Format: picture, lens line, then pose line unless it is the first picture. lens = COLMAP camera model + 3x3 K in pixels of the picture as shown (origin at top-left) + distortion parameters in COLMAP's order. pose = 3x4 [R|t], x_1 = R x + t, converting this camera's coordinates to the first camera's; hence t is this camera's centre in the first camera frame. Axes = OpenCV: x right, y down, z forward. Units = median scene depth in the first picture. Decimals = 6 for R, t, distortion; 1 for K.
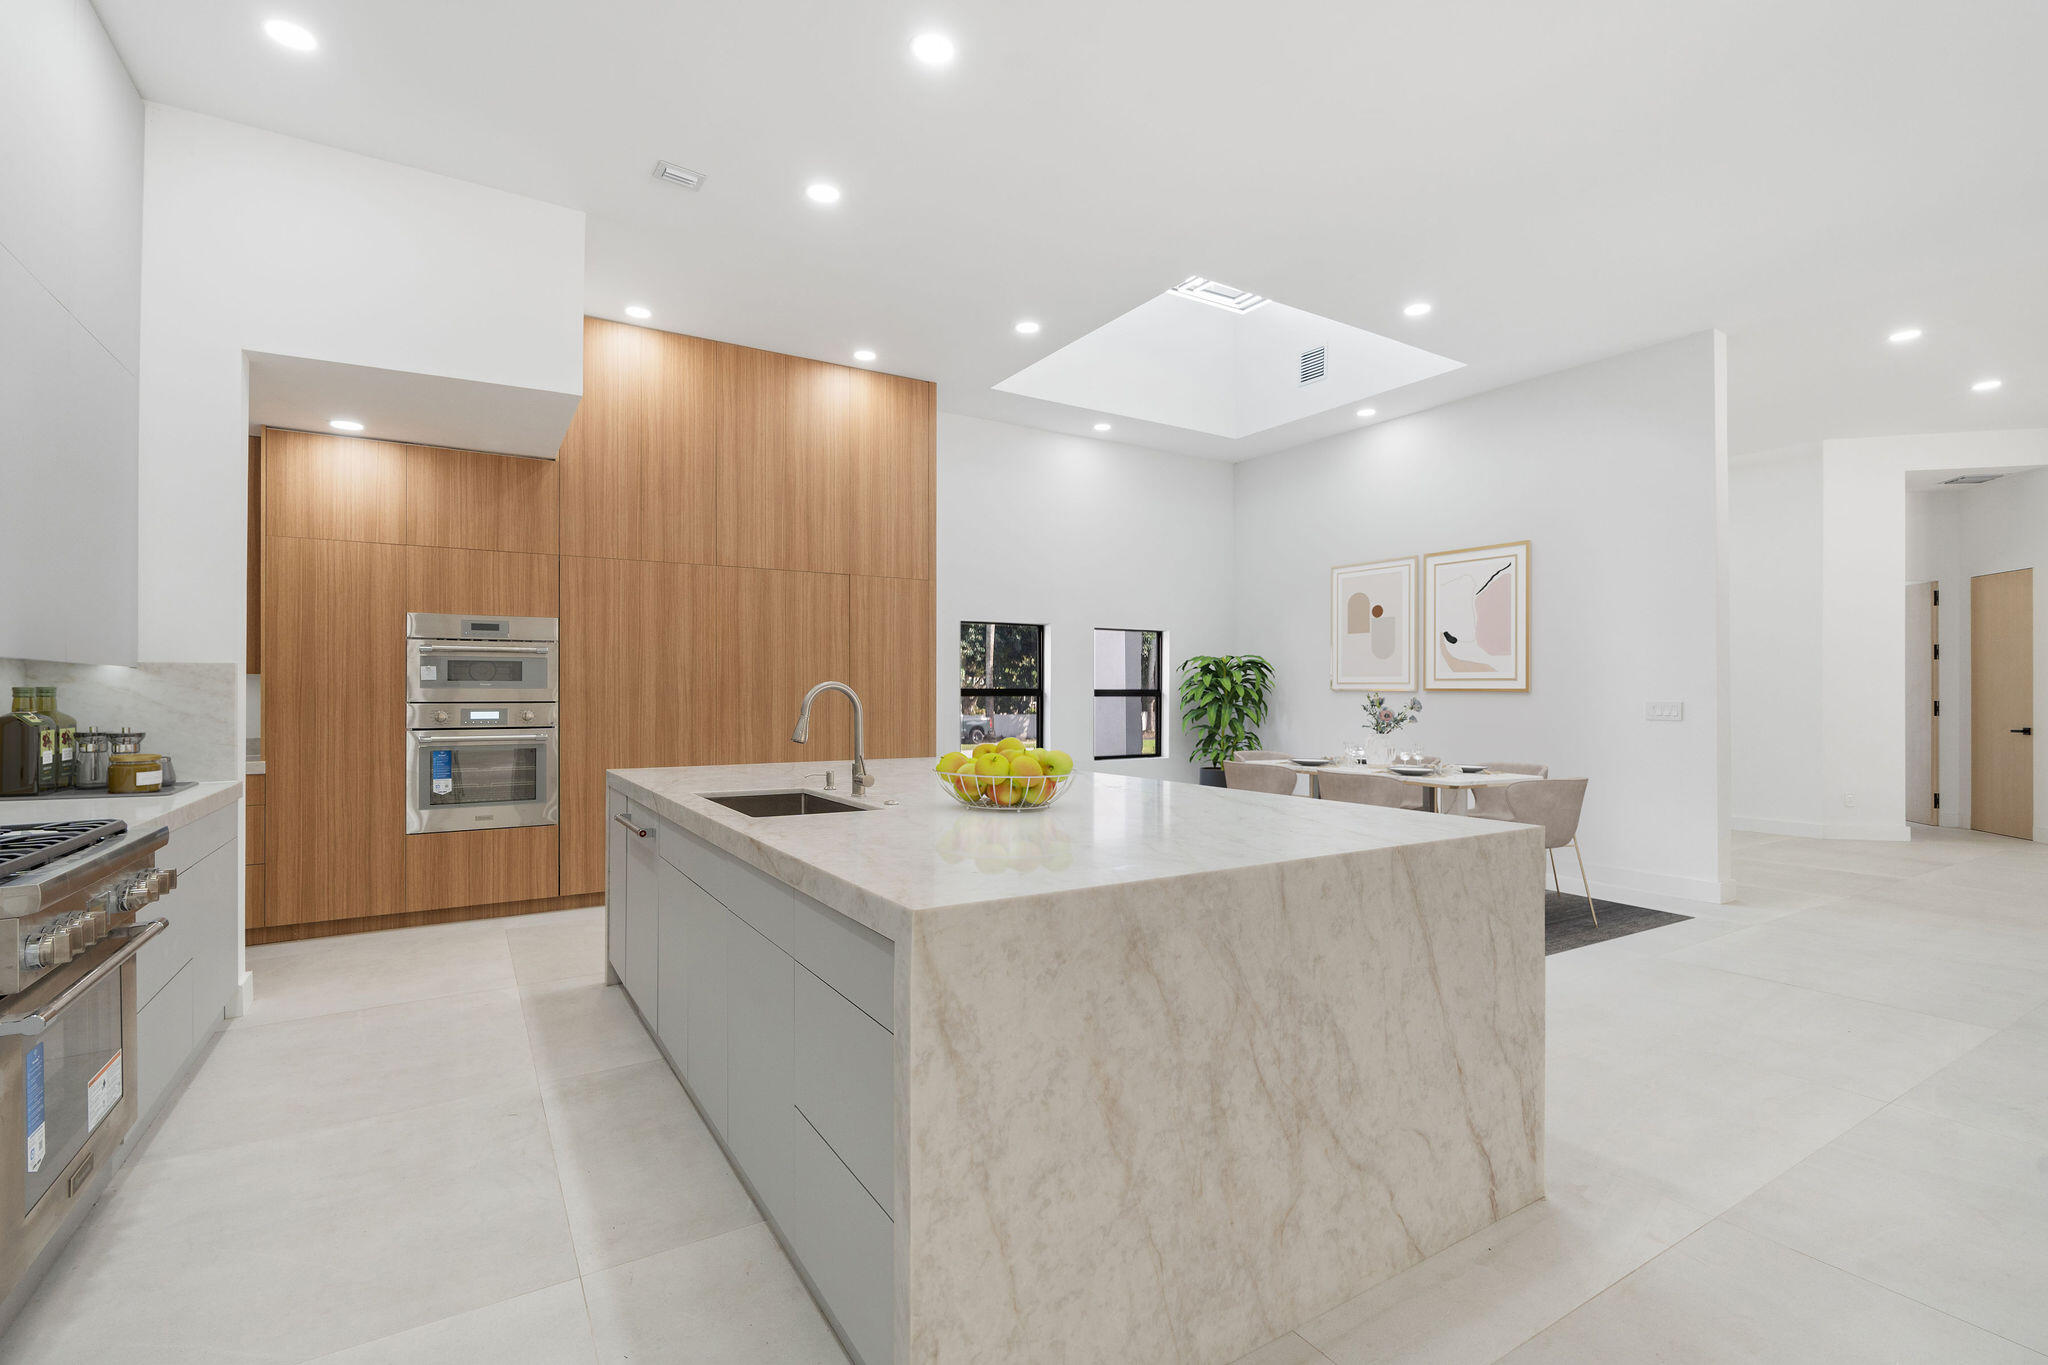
lens RADIAL K [[927.4, 0, 1022.3], [0, 927.4, 689.4], [0, 0, 1]] dist [-0.005075, 0.000190]
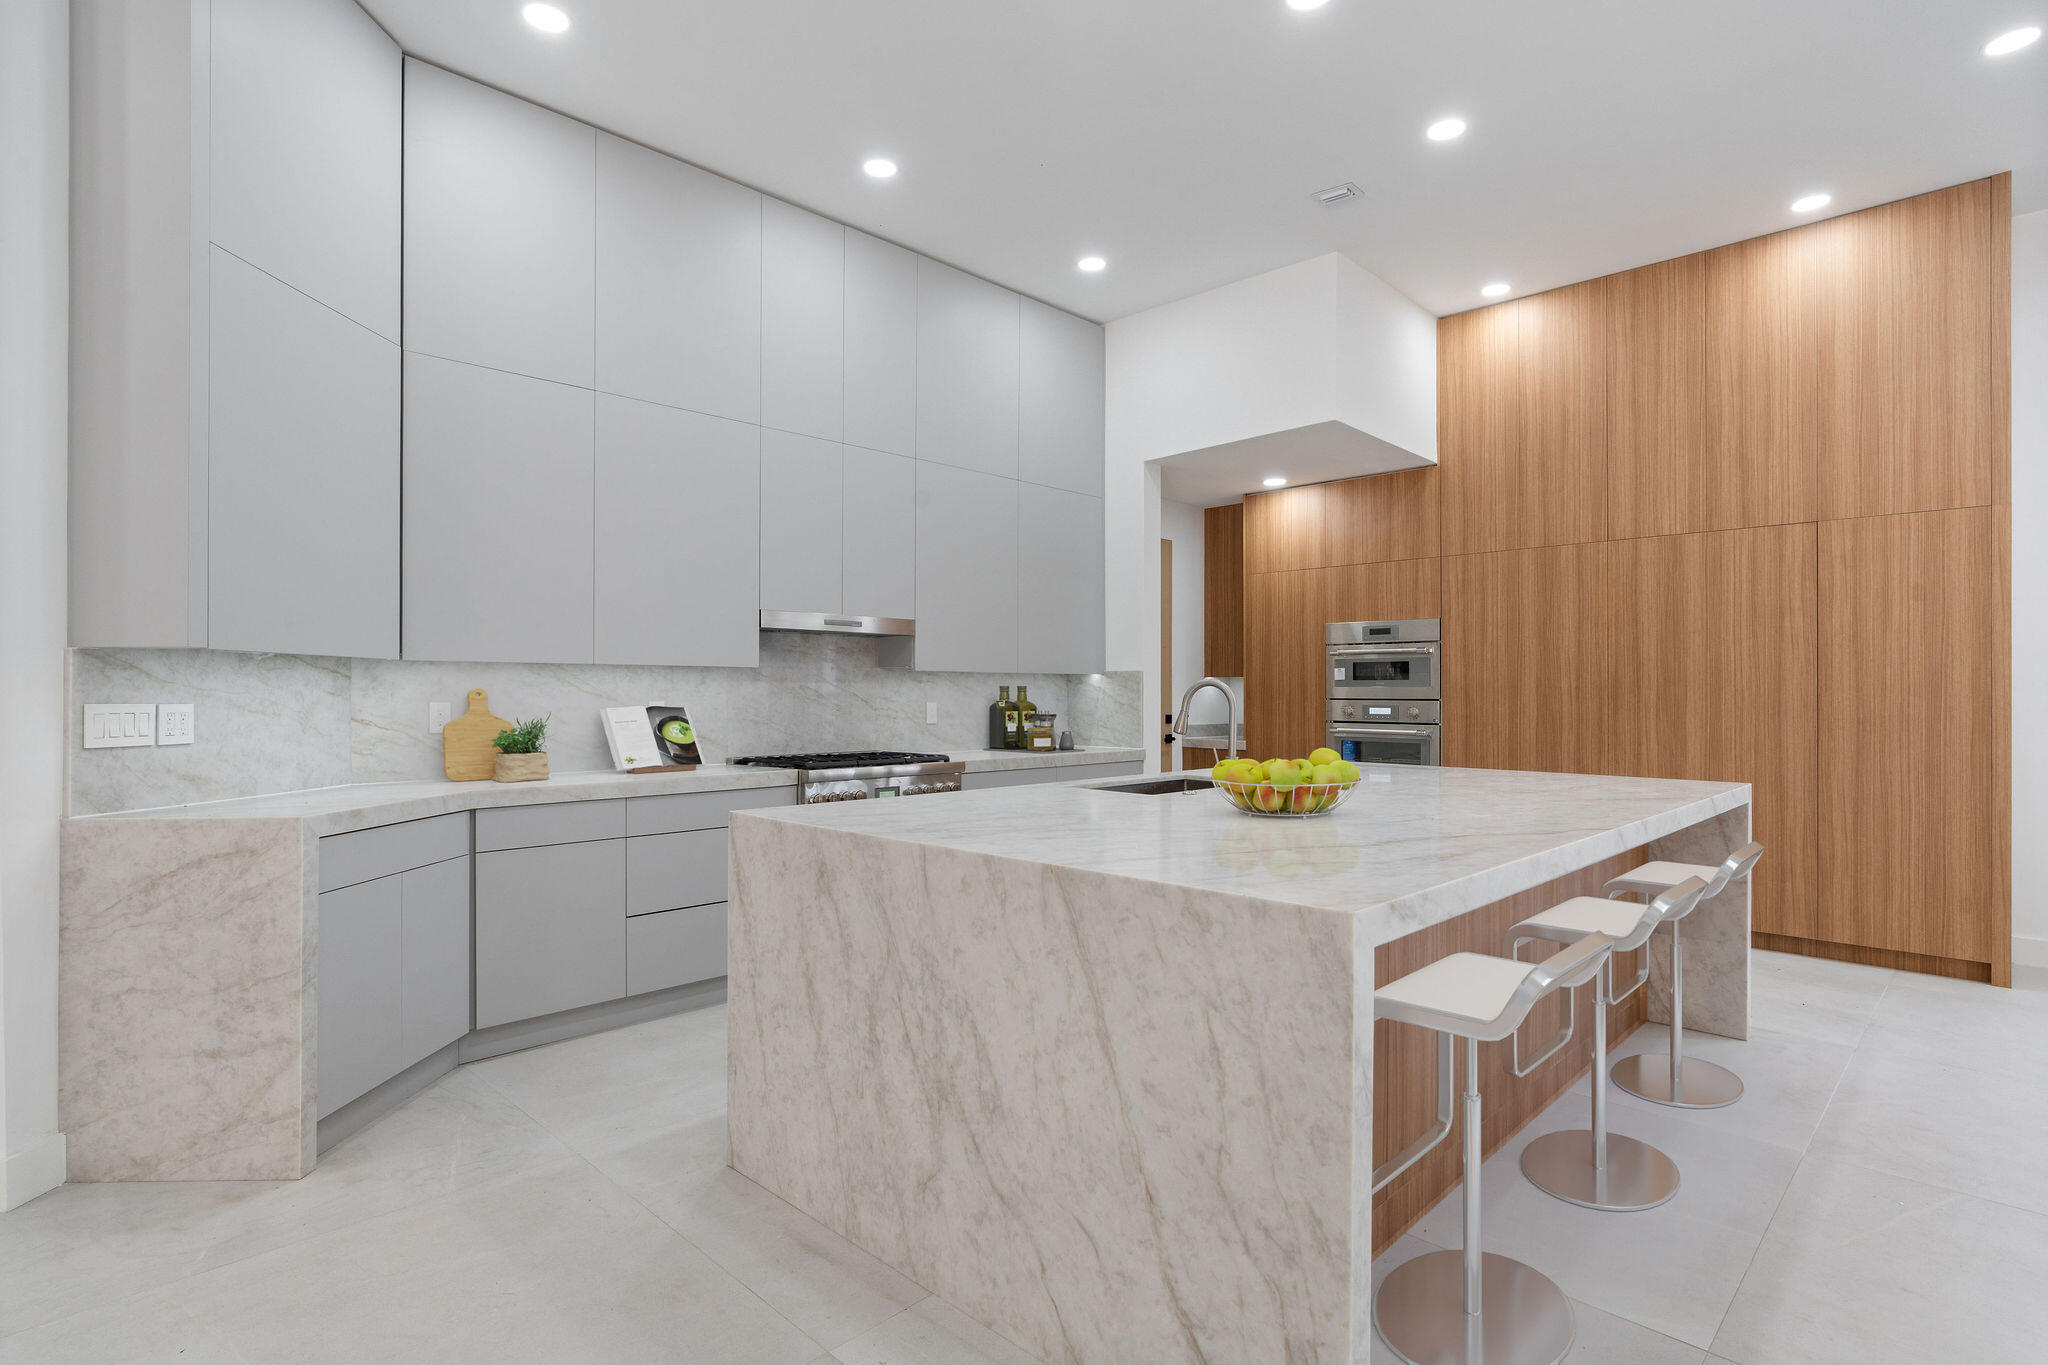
lens RADIAL K [[1020.1, 0, 1018.8], [0, 1020.1, 689.8], [0, 0, 1]] dist [-0.001248, -0.000106]
pose [[0.236289, -0.001692, -0.971681, 0.513783], [0.001512, 0.999998, -0.001374, 0.003694], [0.971682, -0.001144, 0.236292, 0.293408]]
